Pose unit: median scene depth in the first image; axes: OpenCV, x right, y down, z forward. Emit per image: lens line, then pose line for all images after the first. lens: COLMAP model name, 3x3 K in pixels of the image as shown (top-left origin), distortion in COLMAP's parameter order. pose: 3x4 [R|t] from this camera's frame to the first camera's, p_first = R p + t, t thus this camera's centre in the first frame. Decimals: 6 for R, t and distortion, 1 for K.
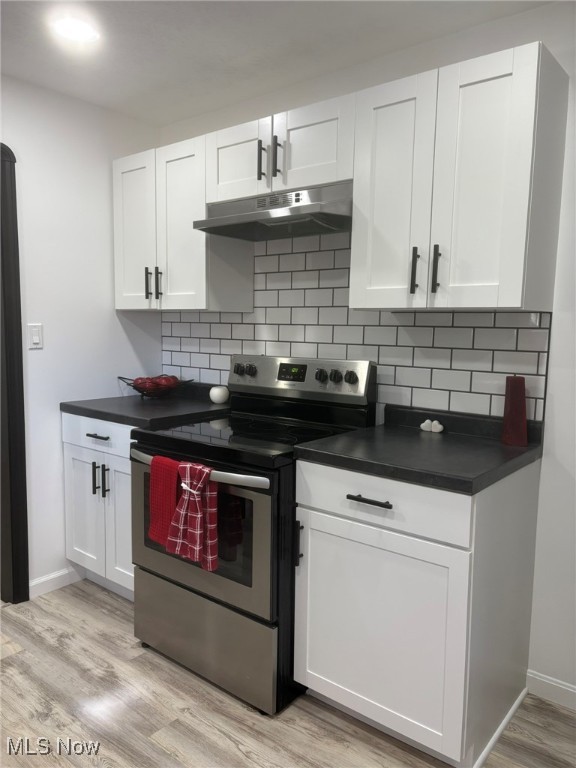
lens RADIAL K [[578.1, 0, 287.5], [0, 578.1, 389.1], [0, 0, 1]] dist [0.047733, -0.058553]
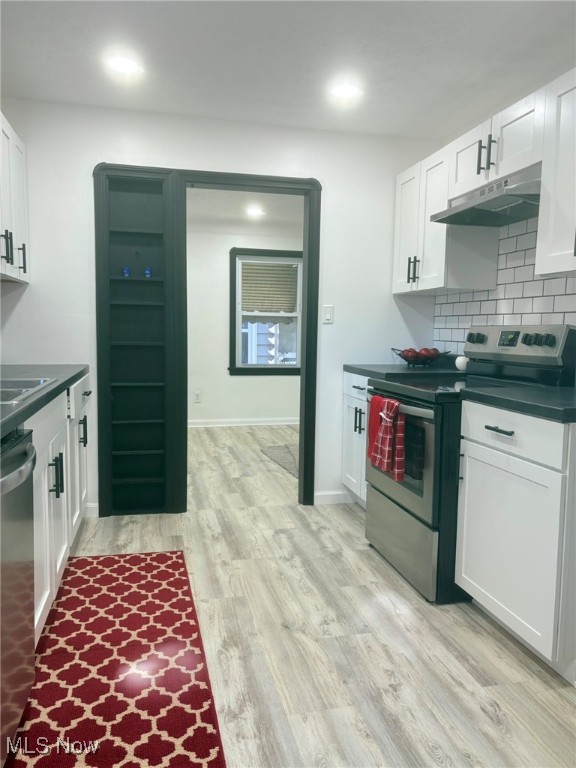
lens RADIAL K [[578.1, 0, 284.0], [0, 578.1, 384.3], [0, 0, 1]] dist [0.047733, -0.058553]
pose [[0.792536, 0.053707, -0.607455, 0.384899], [-0.066370, 0.997794, 0.001626, 0.094123], [0.606203, 0.039028, 0.794352, -0.171094]]
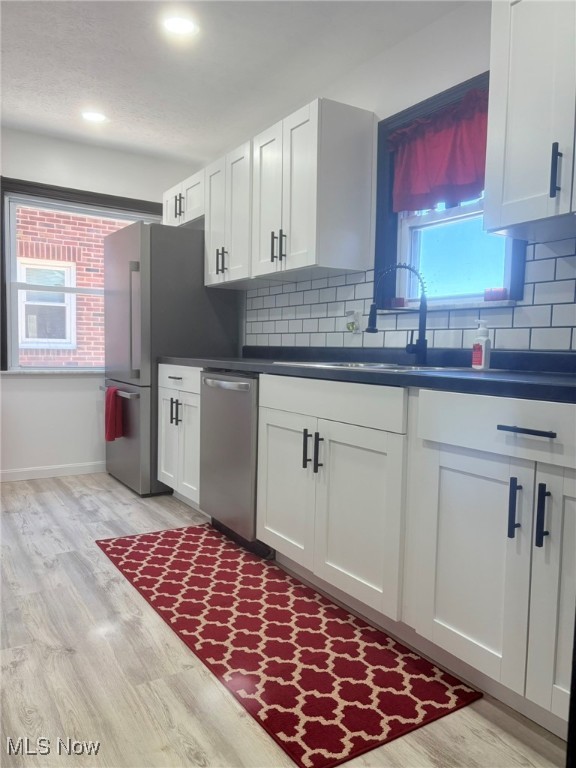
lens RADIAL K [[578.1, 0, 280.9], [0, 578.1, 388.0], [0, 0, 1]] dist [0.047733, -0.058553]
pose [[-0.945117, -0.062207, 0.320755, -0.696285], [-0.005470, 0.984583, 0.174832, 0.000651], [-0.326686, 0.163483, -0.930887, 1.220136]]
